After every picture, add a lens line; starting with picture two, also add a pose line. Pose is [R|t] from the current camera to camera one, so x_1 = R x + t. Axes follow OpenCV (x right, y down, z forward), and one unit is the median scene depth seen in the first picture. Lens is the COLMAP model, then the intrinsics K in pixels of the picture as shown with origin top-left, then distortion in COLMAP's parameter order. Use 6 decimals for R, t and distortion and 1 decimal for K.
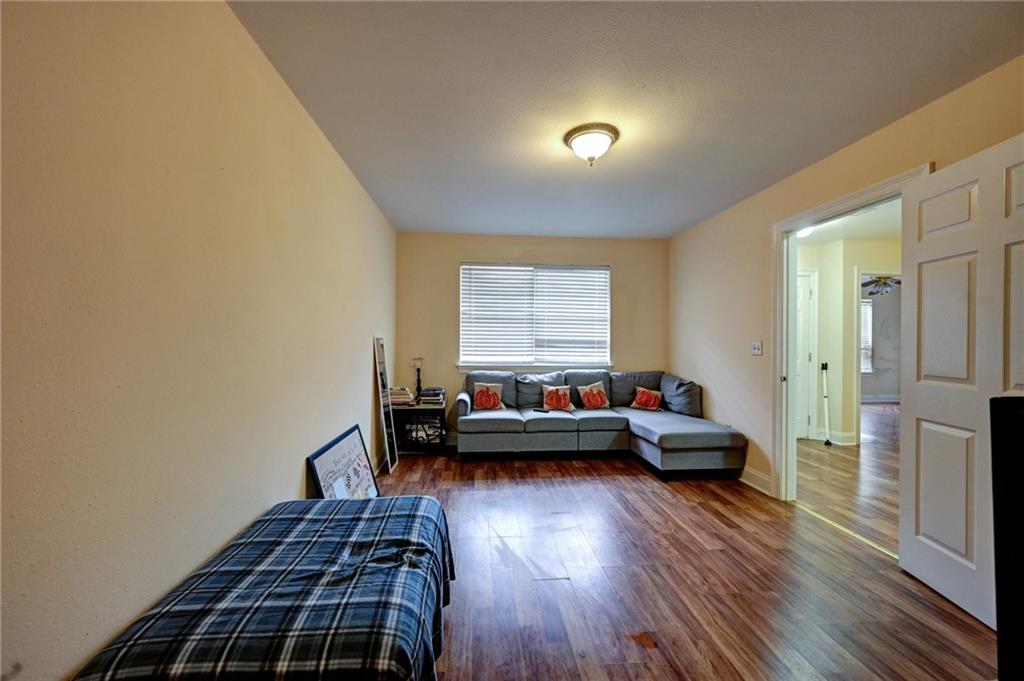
lens RADIAL K [[399.2, 0, 511.3], [0, 399.2, 340.4], [0, 0, 1]] dist [0.000853, 0.000035]
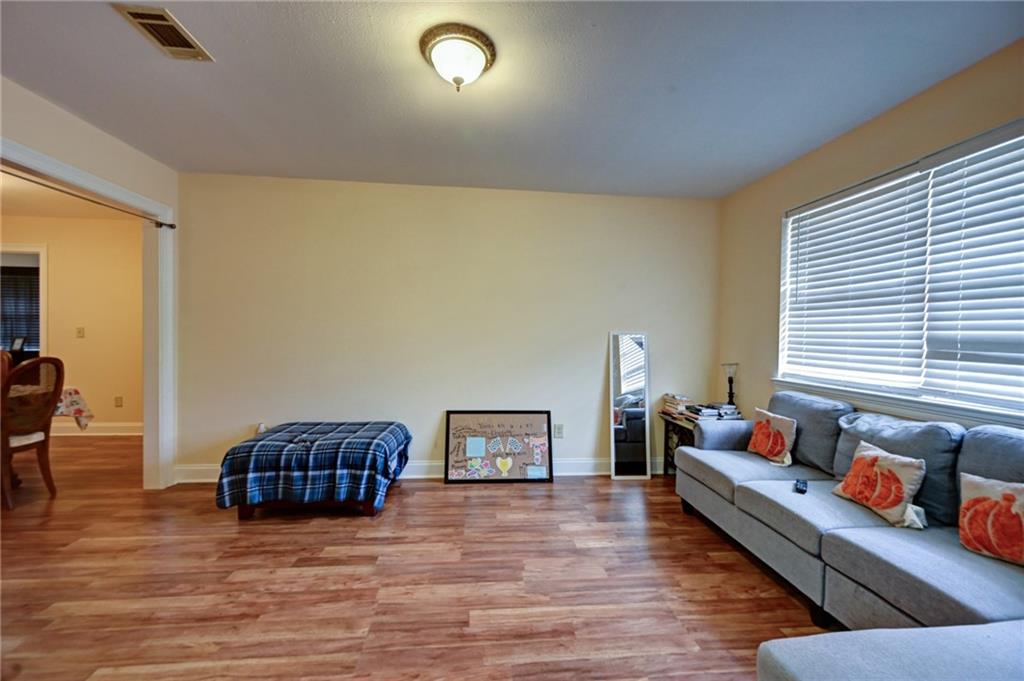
lens RADIAL K [[399.2, 0, 510.6], [0, 399.2, 342.9], [0, 0, 1]] dist [0.000853, 0.000035]
pose [[0.011867, 0.011762, -0.999860, 0.496256], [-0.010663, 0.999875, 0.011636, 0.002138], [0.999873, 0.010523, 0.011991, 0.585406]]
